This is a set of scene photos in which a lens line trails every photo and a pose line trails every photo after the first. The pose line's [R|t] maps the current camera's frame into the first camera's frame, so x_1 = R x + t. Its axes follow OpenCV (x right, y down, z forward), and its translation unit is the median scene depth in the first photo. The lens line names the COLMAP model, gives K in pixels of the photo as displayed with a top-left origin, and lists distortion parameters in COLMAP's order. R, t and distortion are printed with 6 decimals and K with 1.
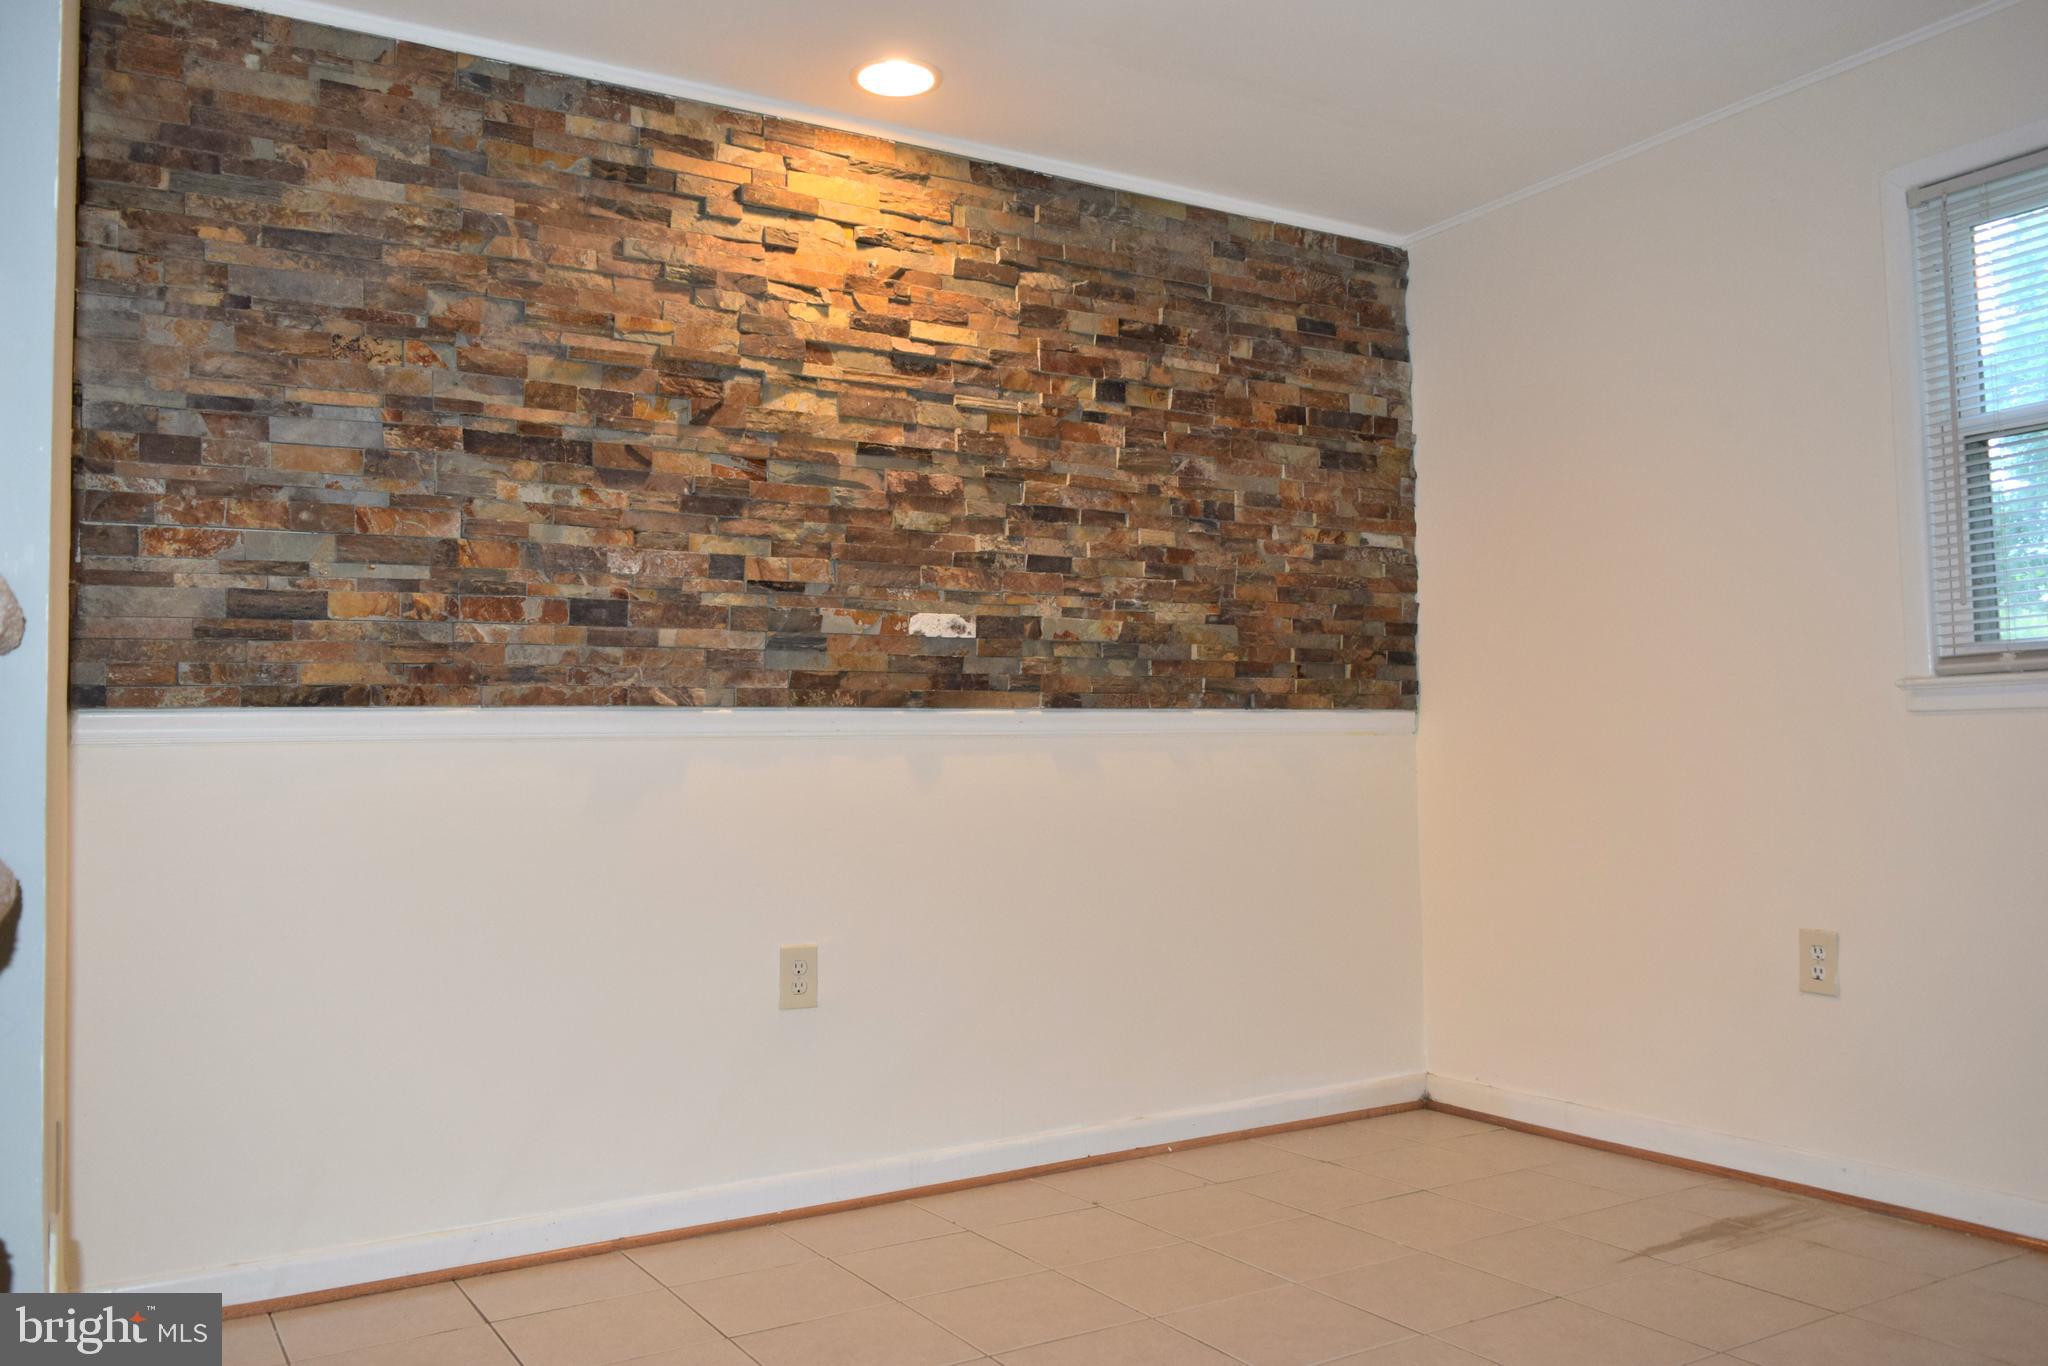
lens RADIAL K [[1579.4, 0, 1019.9], [0, 1579.4, 682.0], [0, 0, 1]] dist [-0.026239, 0.015824]
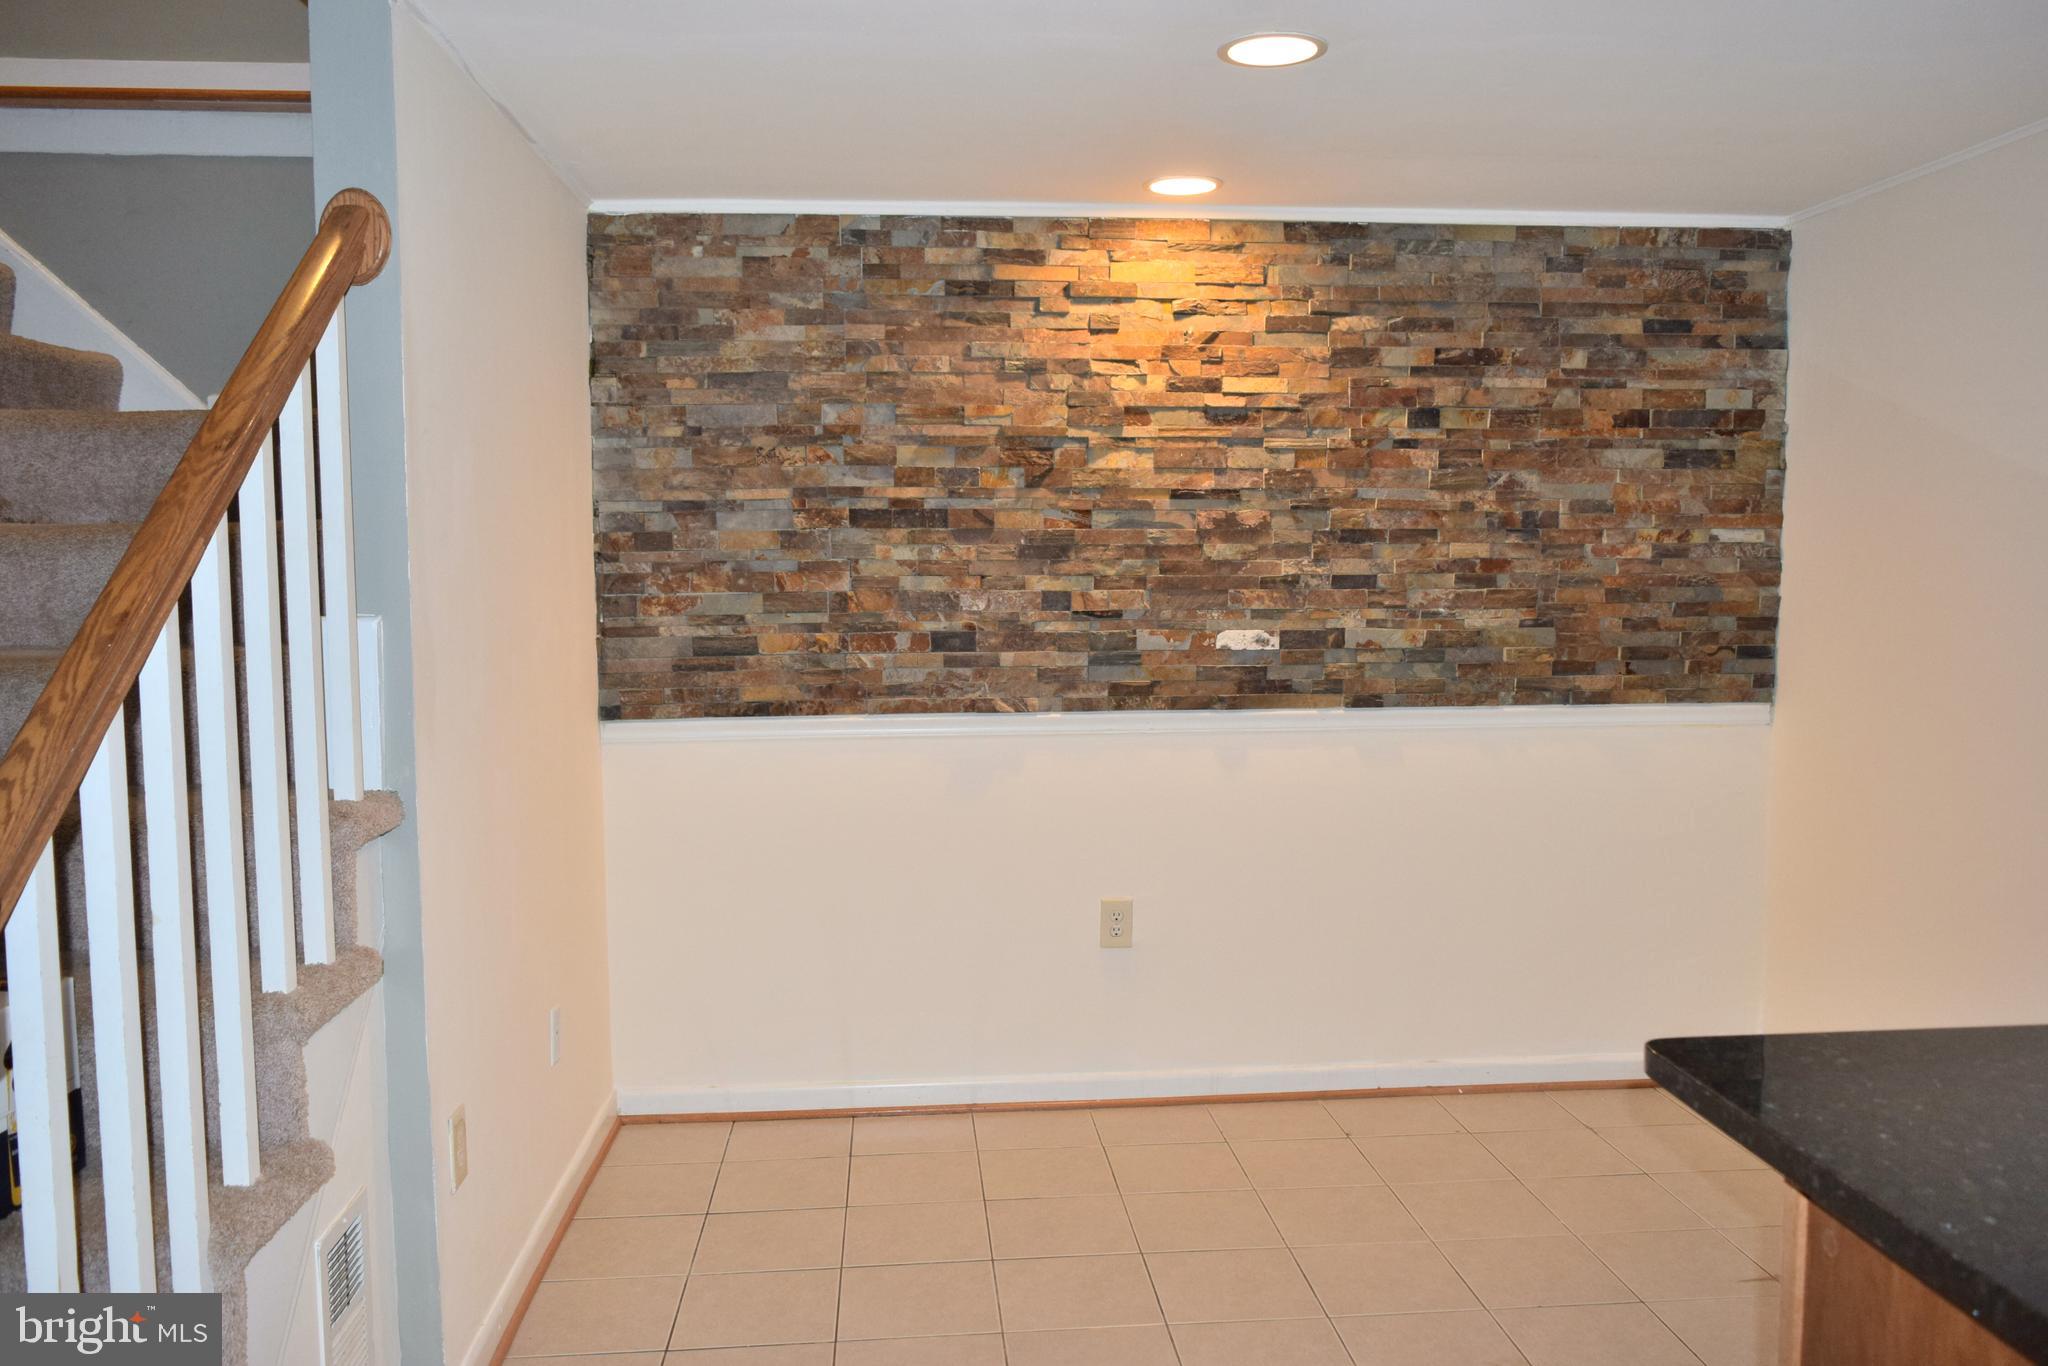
lens RADIAL K [[1579.4, 0, 1026.4], [0, 1579.4, 683.8], [0, 0, 1]] dist [-0.026239, 0.015824]
pose [[0.896201, 0.048651, -0.440972, 0.344617], [0.012266, 0.990872, 0.134248, -0.173920], [0.443478, -0.125722, 0.887424, -0.129155]]
